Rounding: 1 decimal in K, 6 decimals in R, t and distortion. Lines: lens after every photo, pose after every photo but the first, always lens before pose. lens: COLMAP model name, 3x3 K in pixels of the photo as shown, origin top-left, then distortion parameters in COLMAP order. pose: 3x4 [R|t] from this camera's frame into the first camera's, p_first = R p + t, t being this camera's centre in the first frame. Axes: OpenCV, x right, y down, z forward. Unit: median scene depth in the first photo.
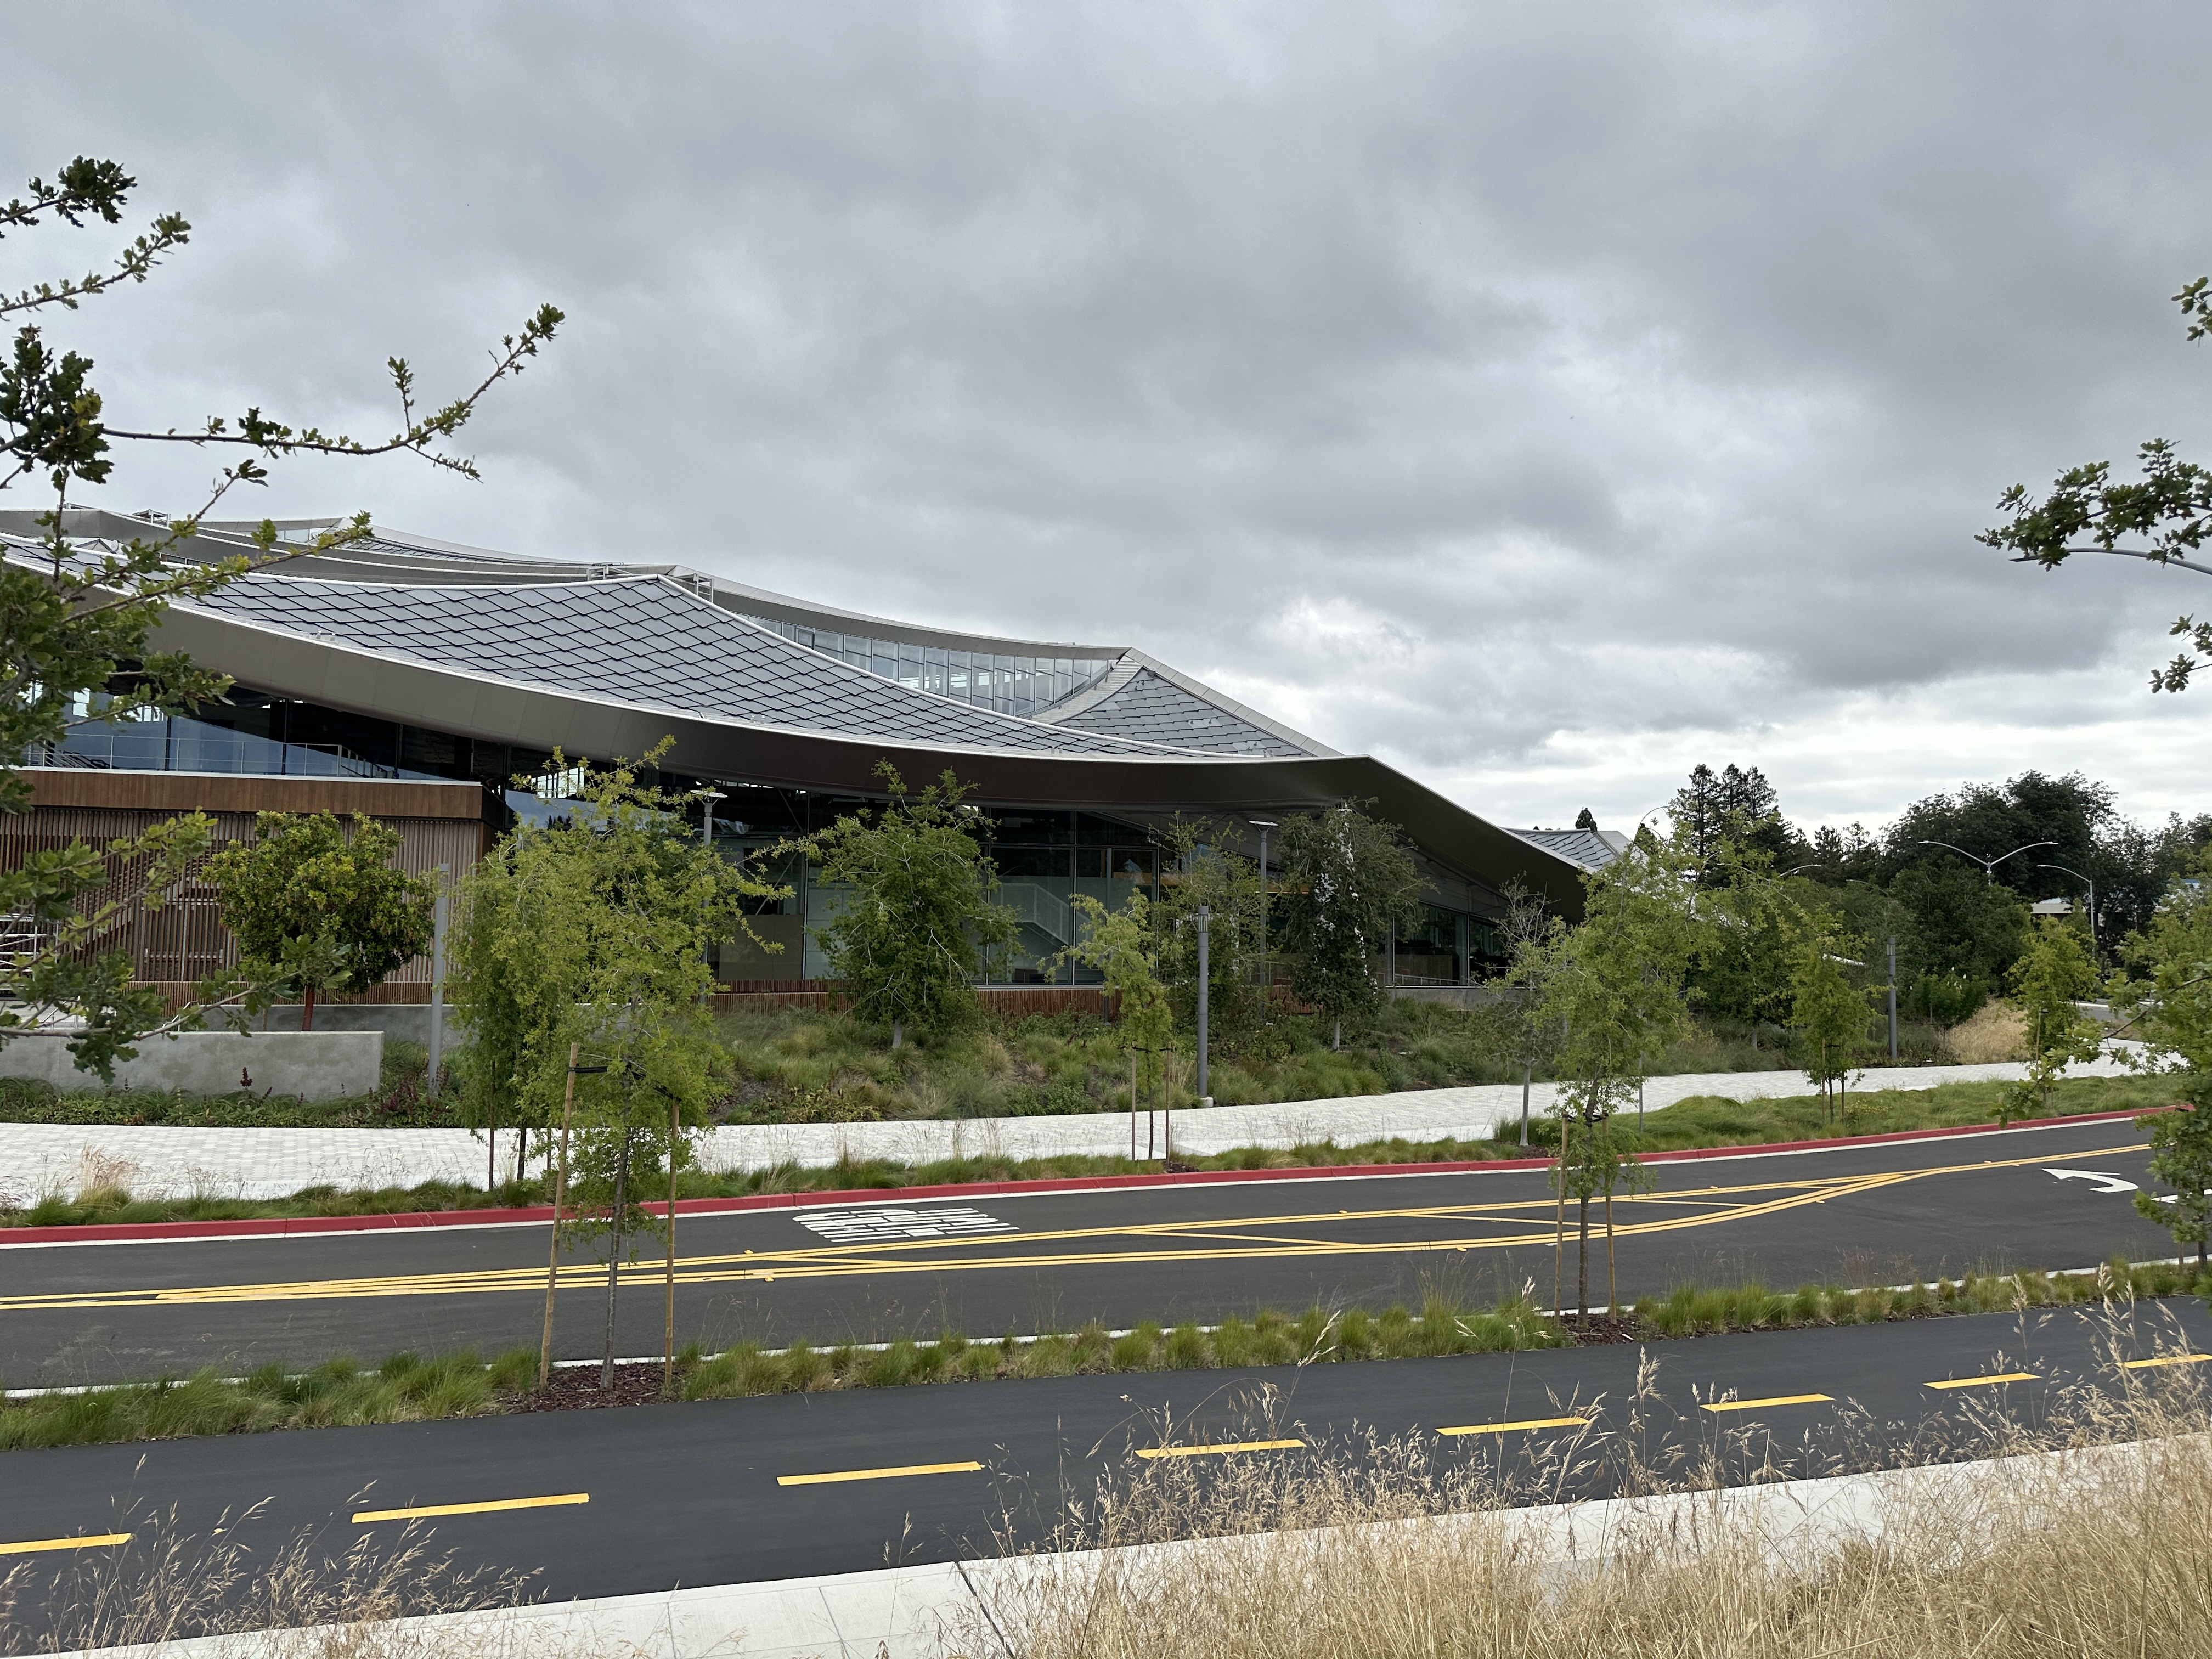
lens RADIAL K [[1538.4, 0, 1103.4], [0, 1538.4, 830.9], [0, 0, 1]] dist [0.007819, -0.020249]
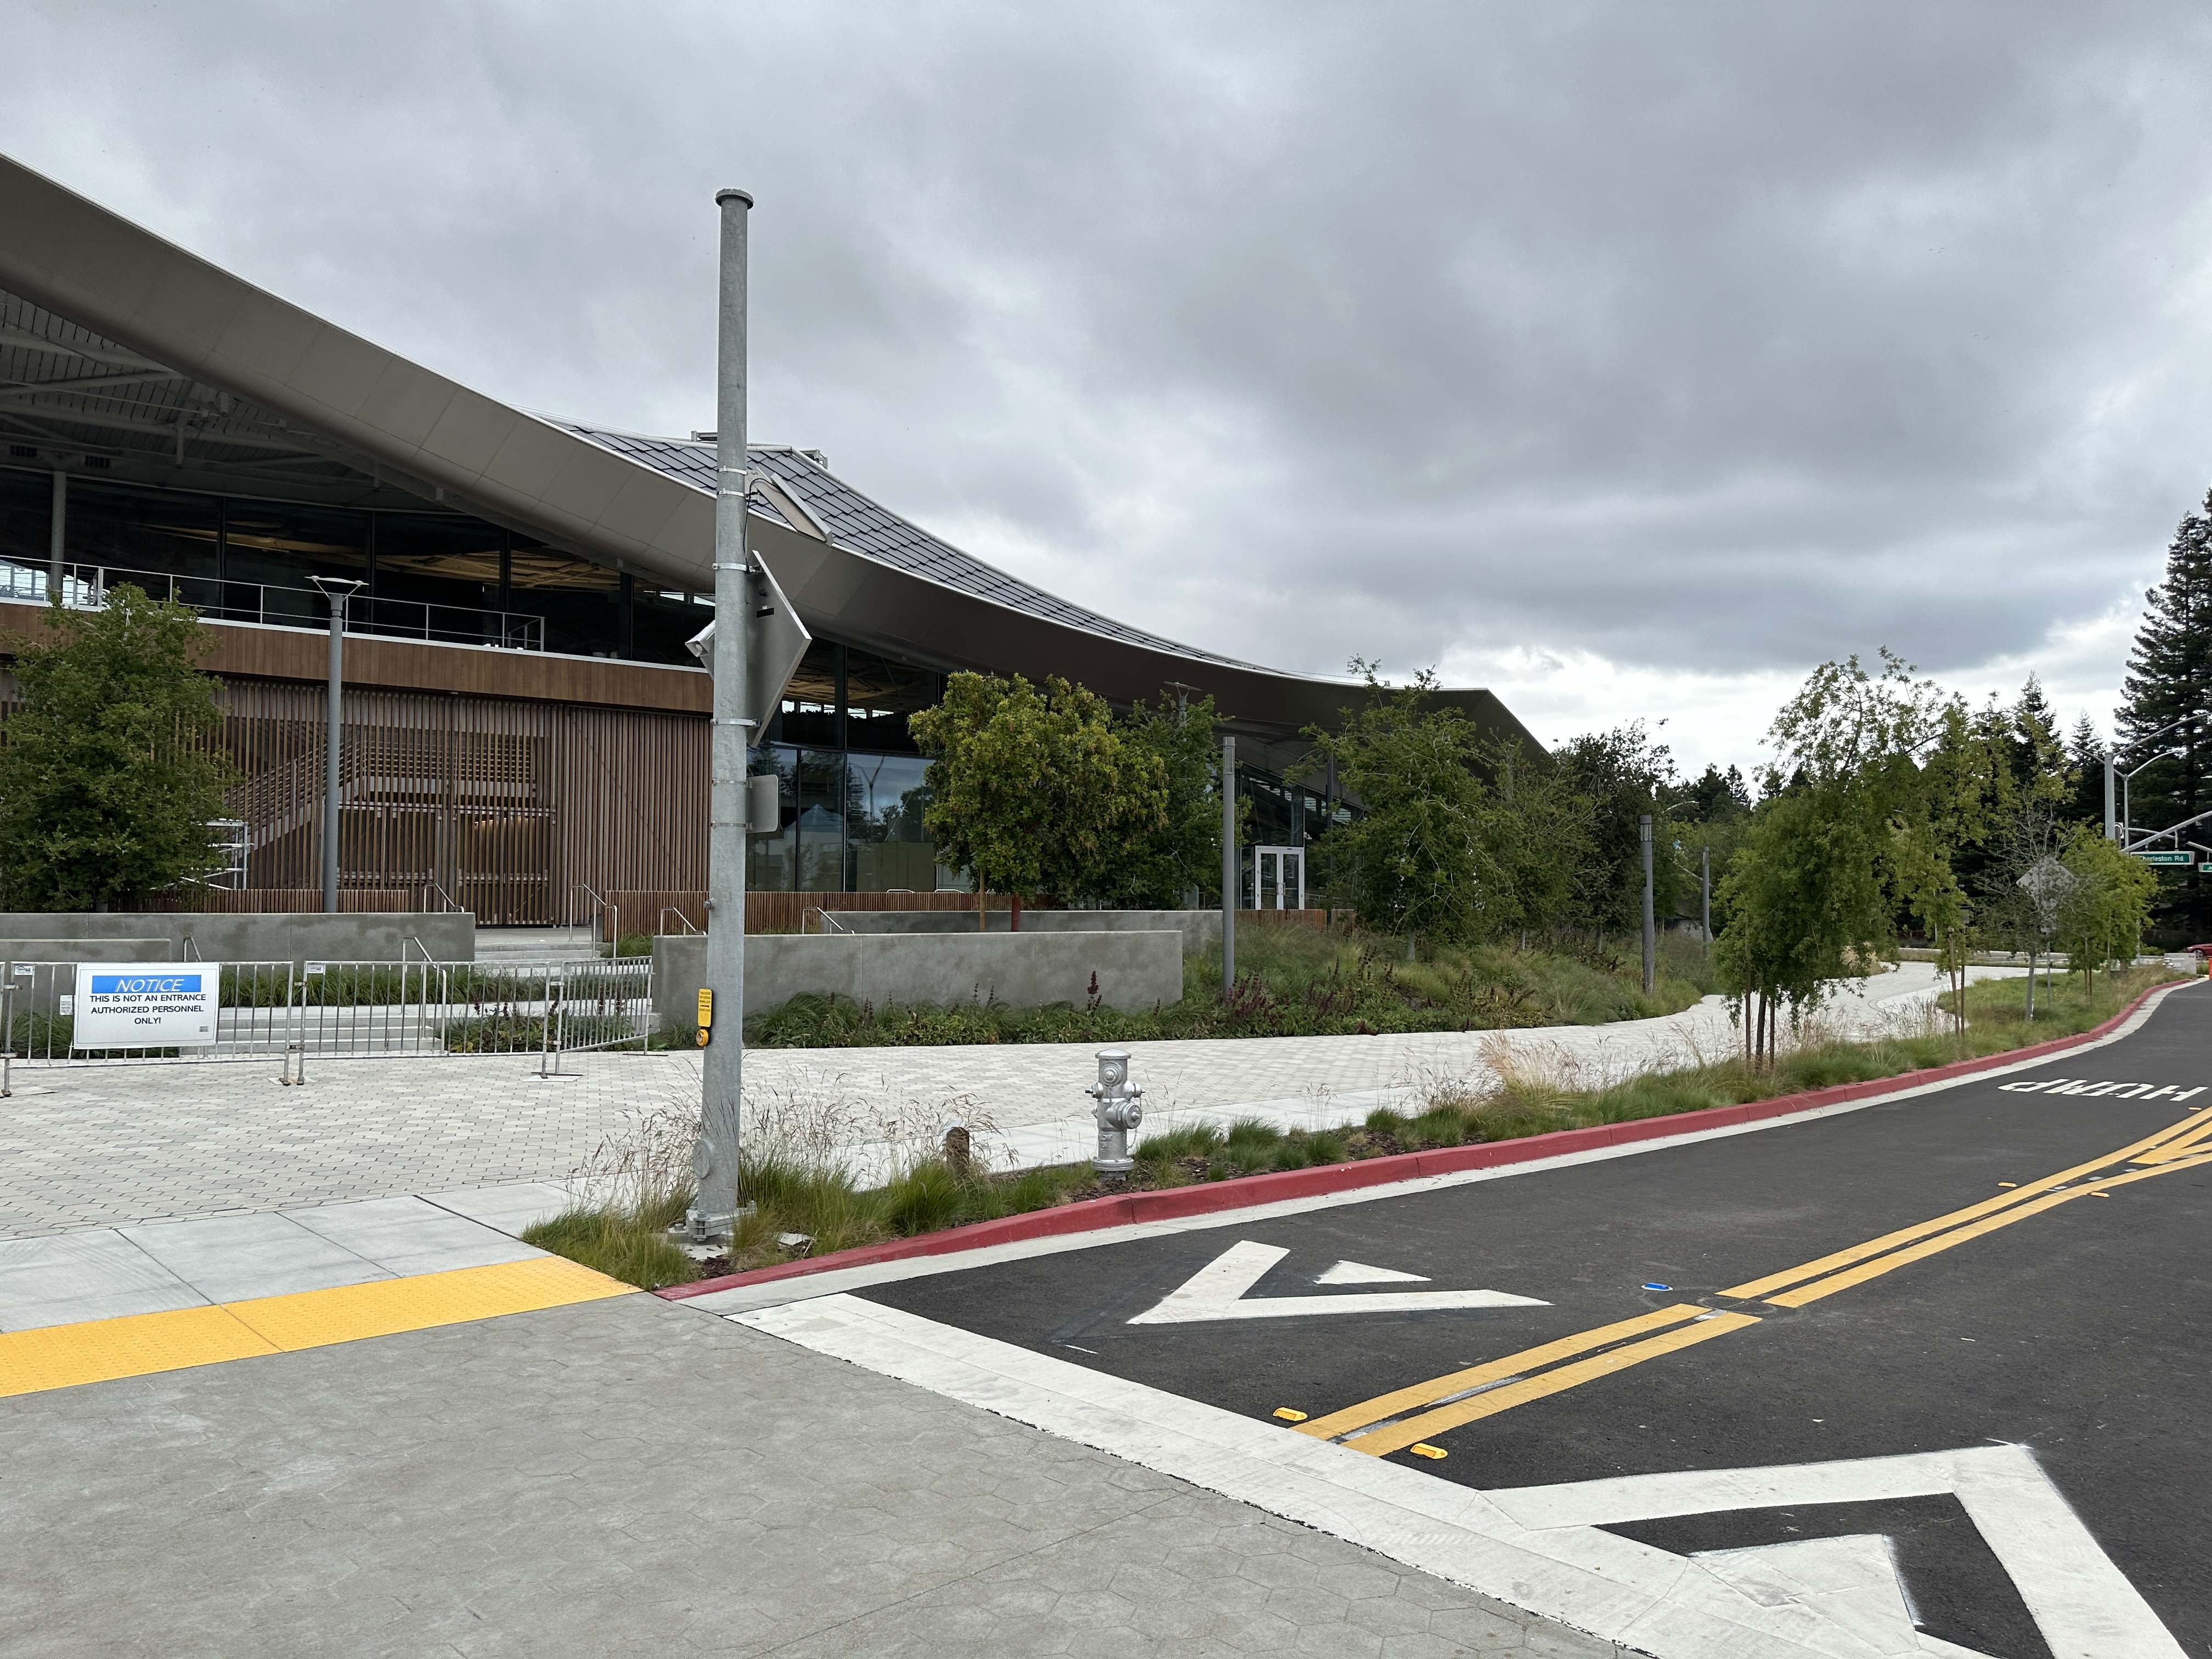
lens RADIAL K [[1538.4, 0, 1106.7], [0, 1538.4, 823.6], [0, 0, 1]] dist [0.007819, -0.020249]
pose [[0.924011, 0.011903, 0.382181, -0.843249], [-0.015666, 0.999855, 0.006735, 0.066805], [-0.382045, -0.012210, 0.924063, 0.227423]]
